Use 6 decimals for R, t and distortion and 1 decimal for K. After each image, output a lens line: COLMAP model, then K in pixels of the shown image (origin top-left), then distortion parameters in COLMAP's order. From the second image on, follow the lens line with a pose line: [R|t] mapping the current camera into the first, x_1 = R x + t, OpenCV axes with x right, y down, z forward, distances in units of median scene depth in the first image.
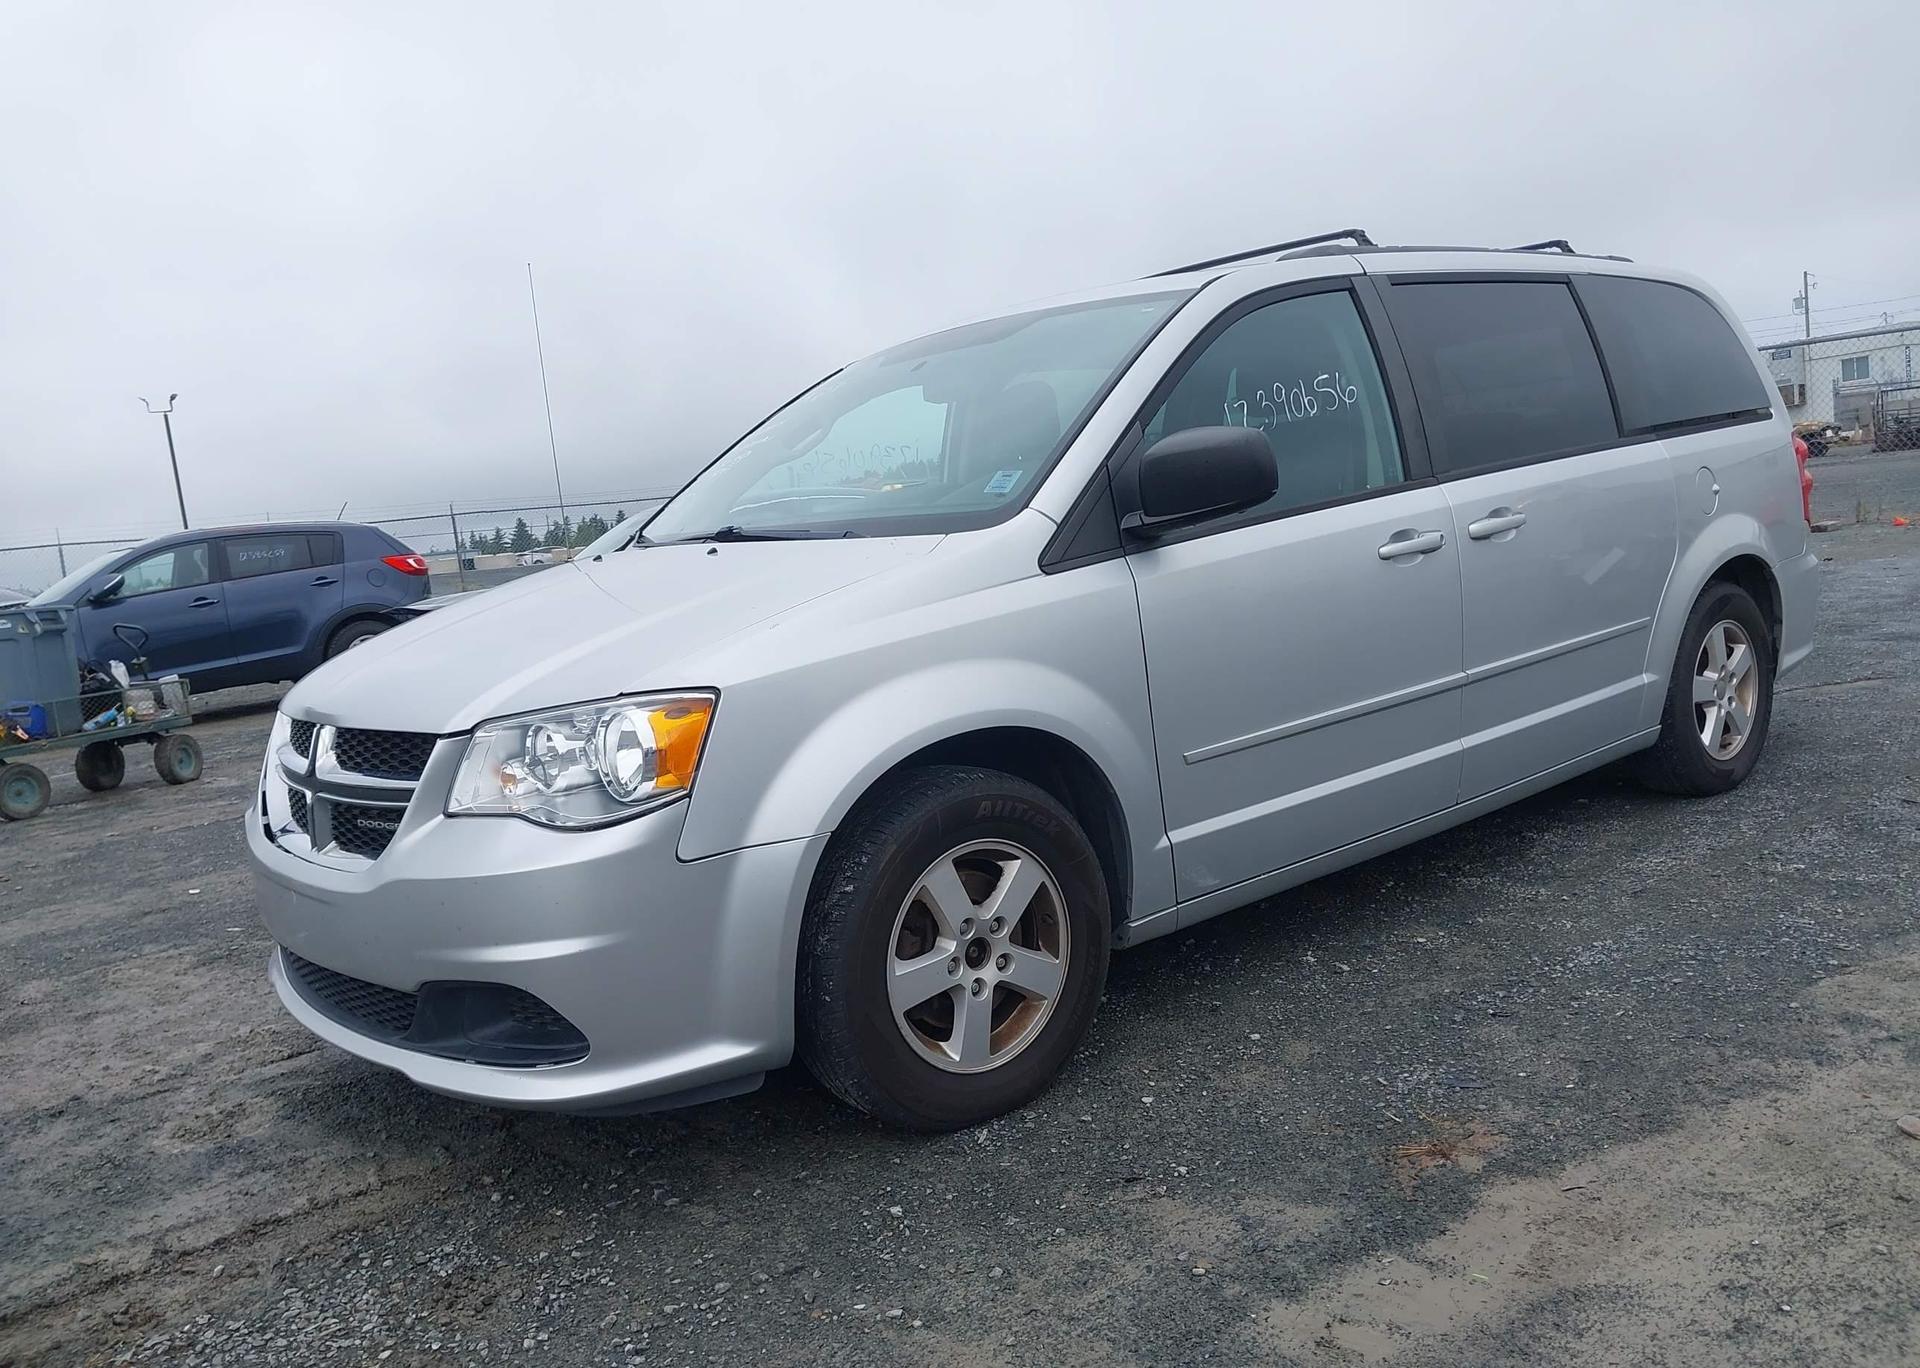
lens RADIAL K [[1617.7, 0, 965.3], [0, 1617.7, 705.9], [0, 0, 1]] dist [0.036207, -0.055617]
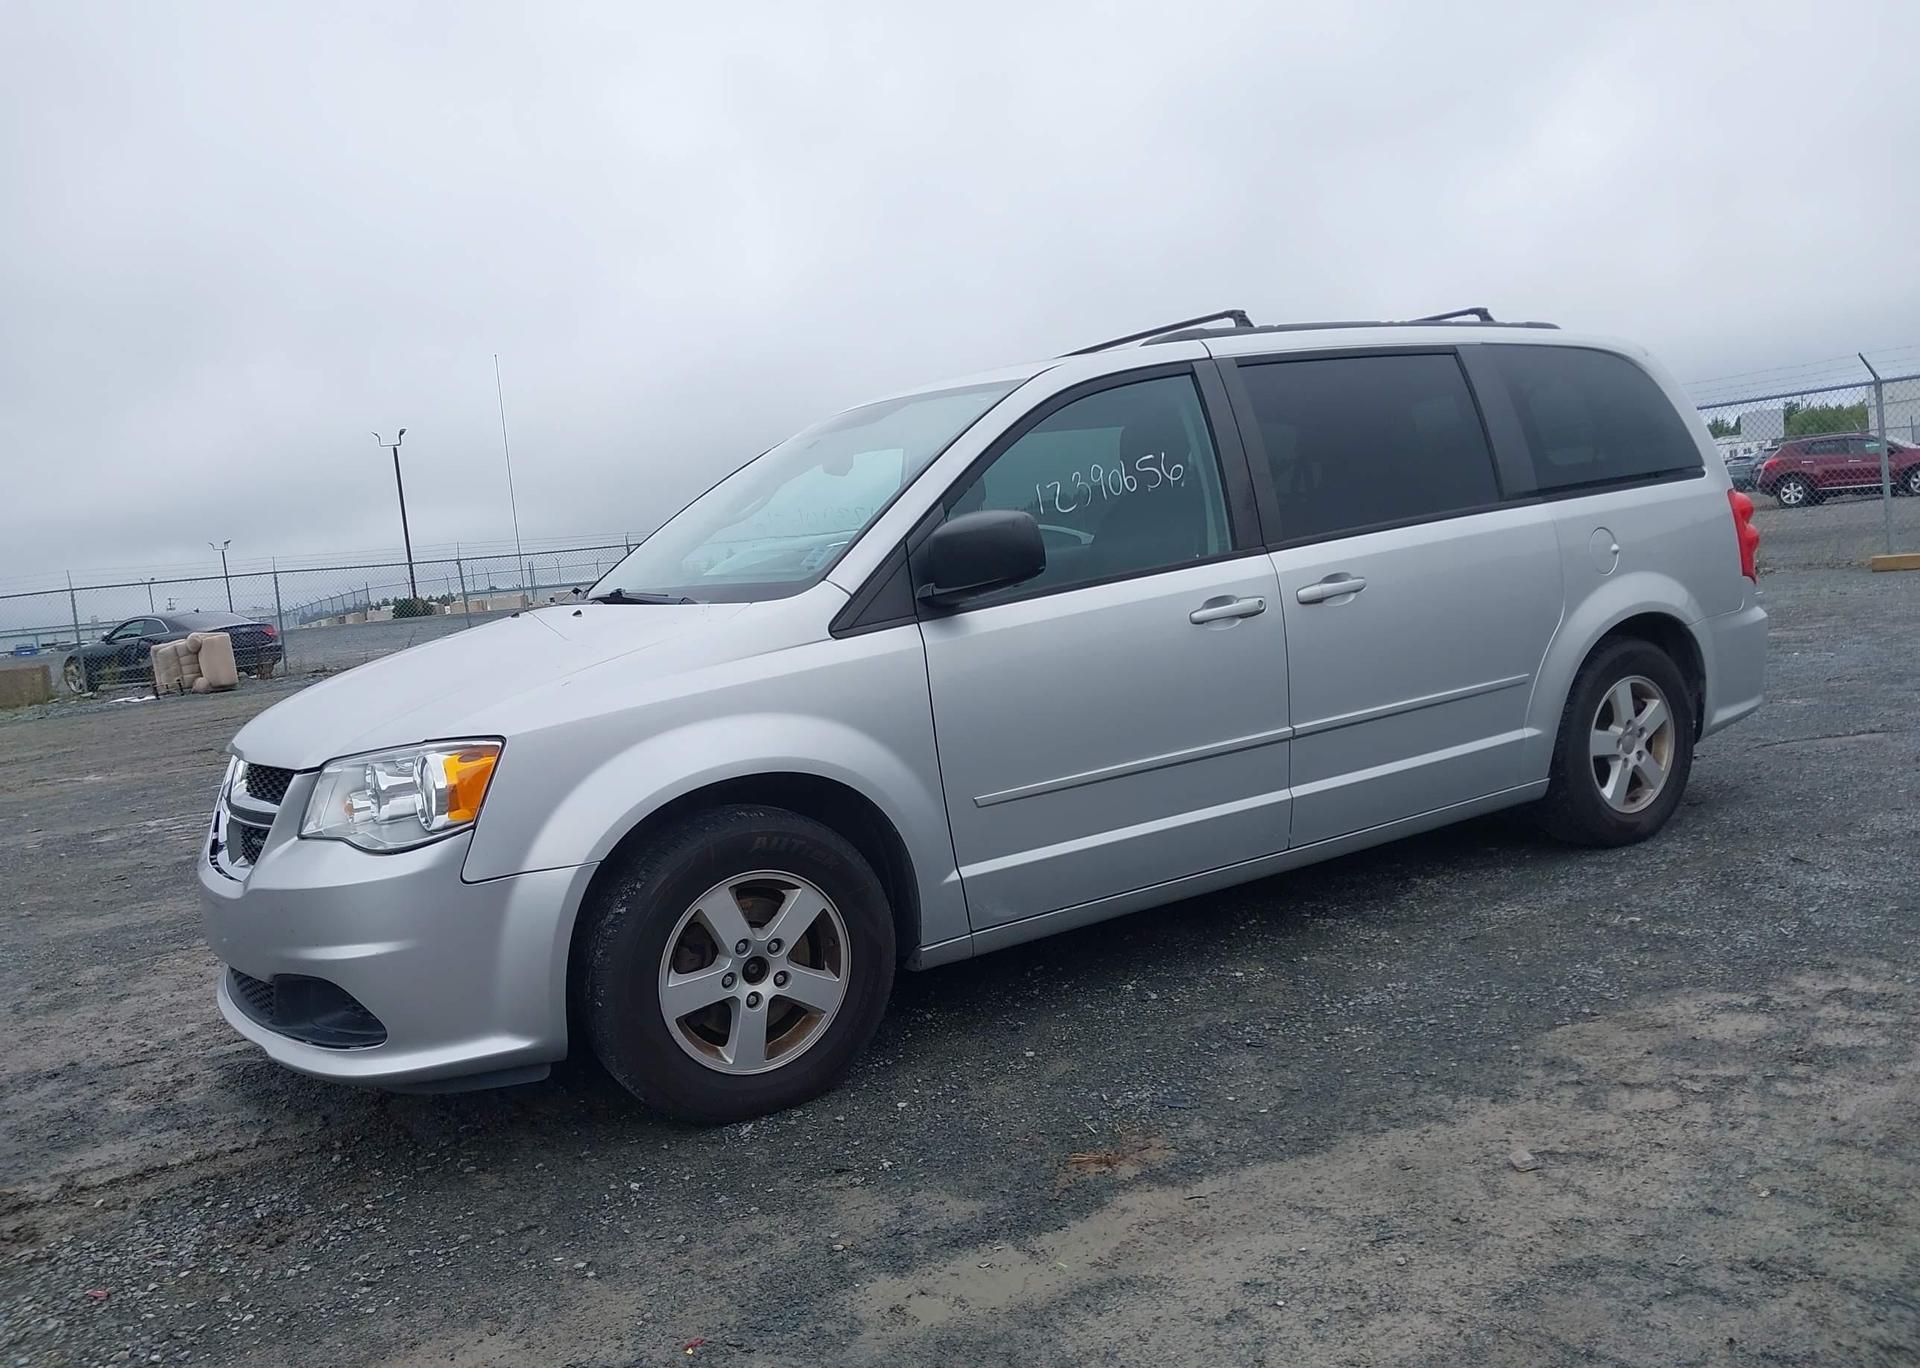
lens RADIAL K [[1617.7, 0, 954.0], [0, 1617.7, 693.3], [0, 0, 1]] dist [0.036207, -0.055617]
pose [[0.990420, 0.014898, -0.137285, 0.293337], [-0.017829, 0.999638, -0.020146, -0.021940], [0.136935, 0.022401, 0.990327, -0.119229]]
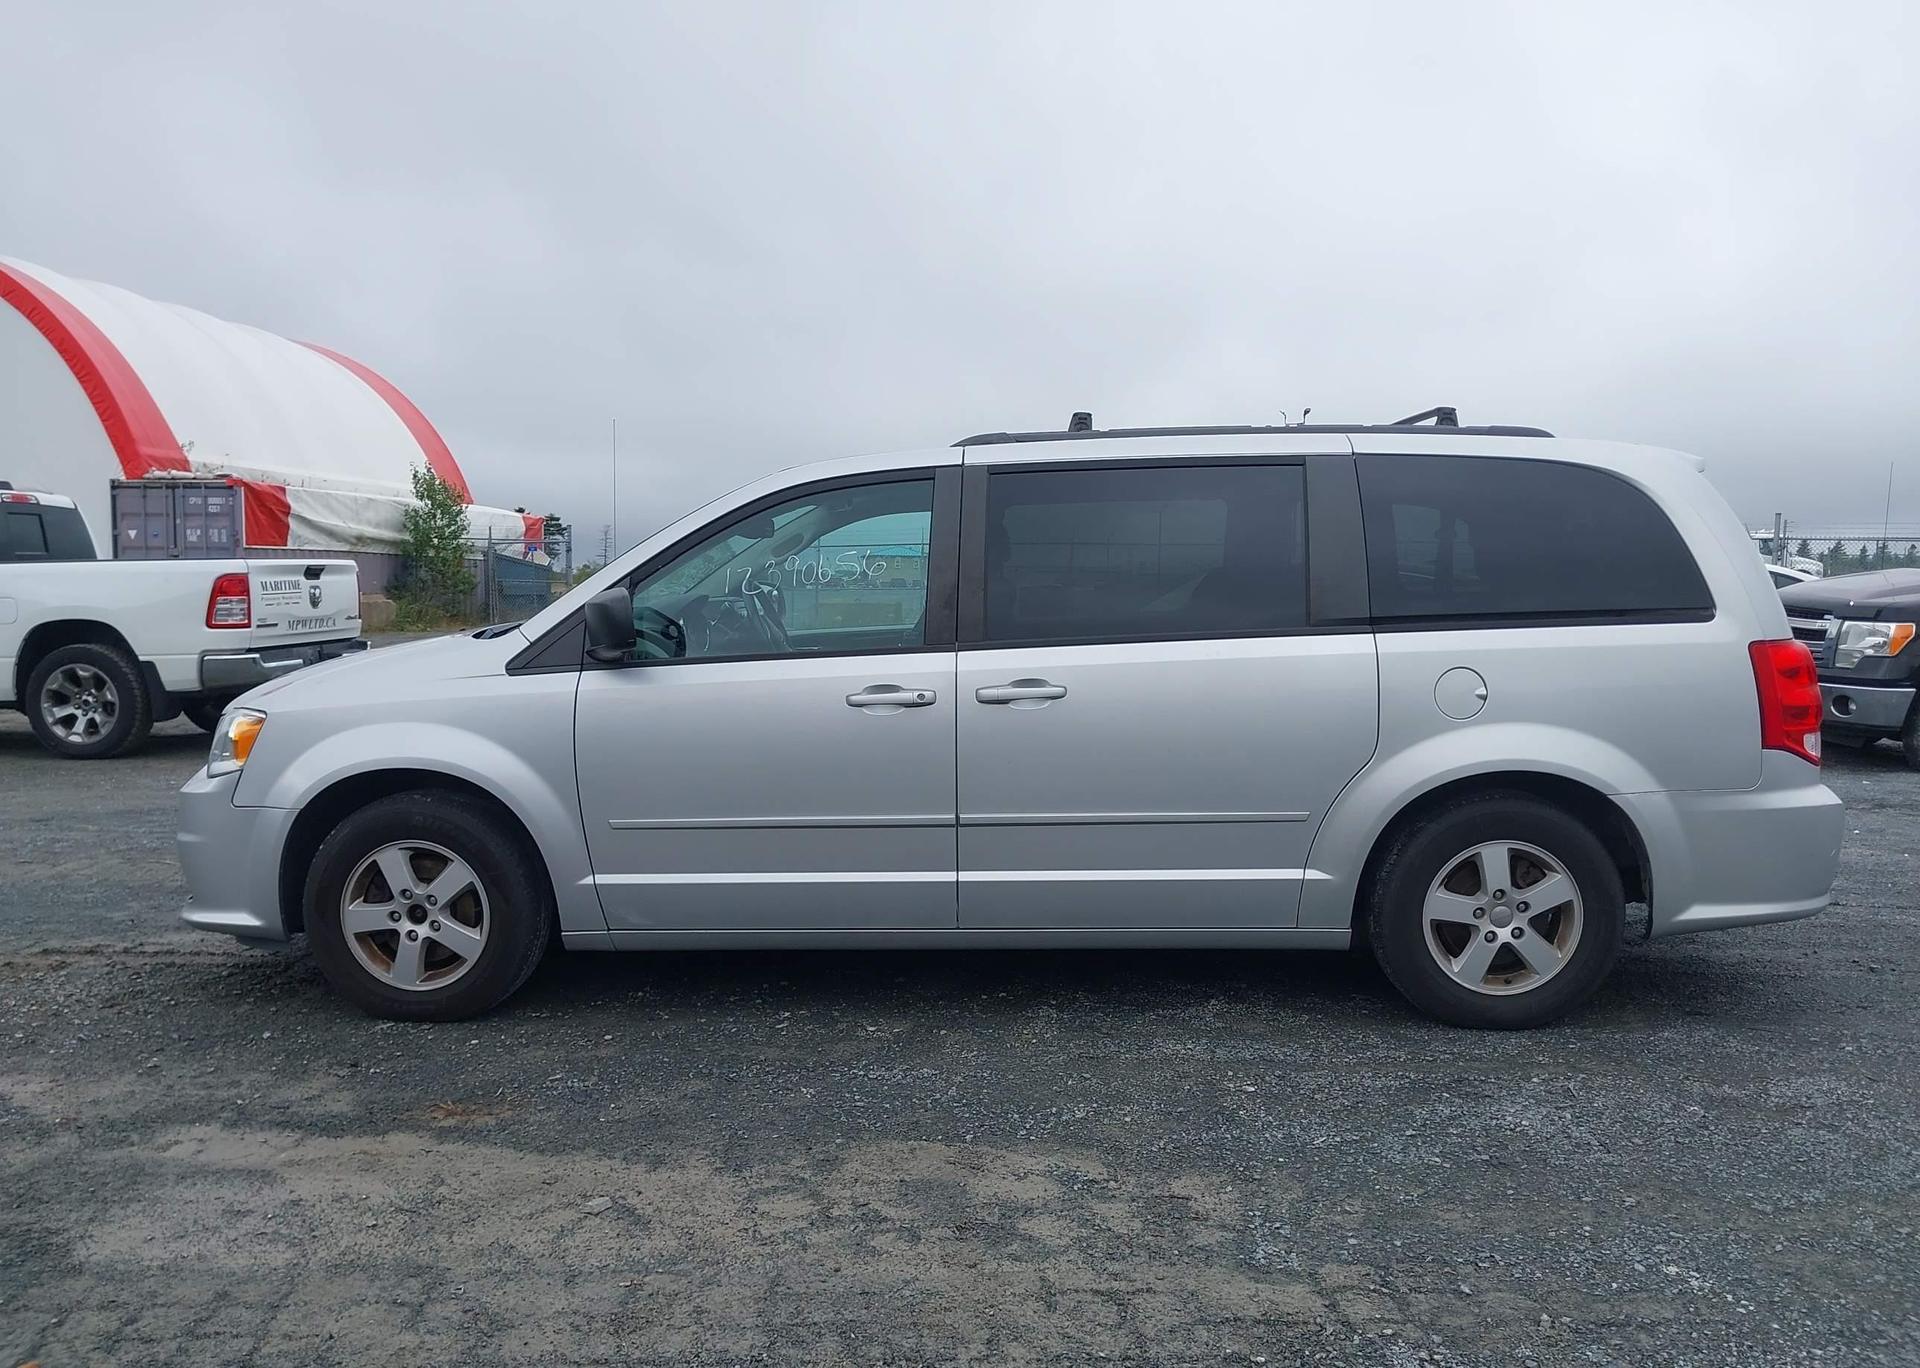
lens RADIAL K [[1617.7, 0, 1015.2], [0, 1617.7, 717.3], [0, 0, 1]] dist [0.036207, -0.055617]
pose [[0.707220, 0.150750, -0.690734, 1.400722], [-0.159319, 0.985855, 0.052037, -0.195142], [0.688808, 0.073245, 0.721234, 0.260145]]
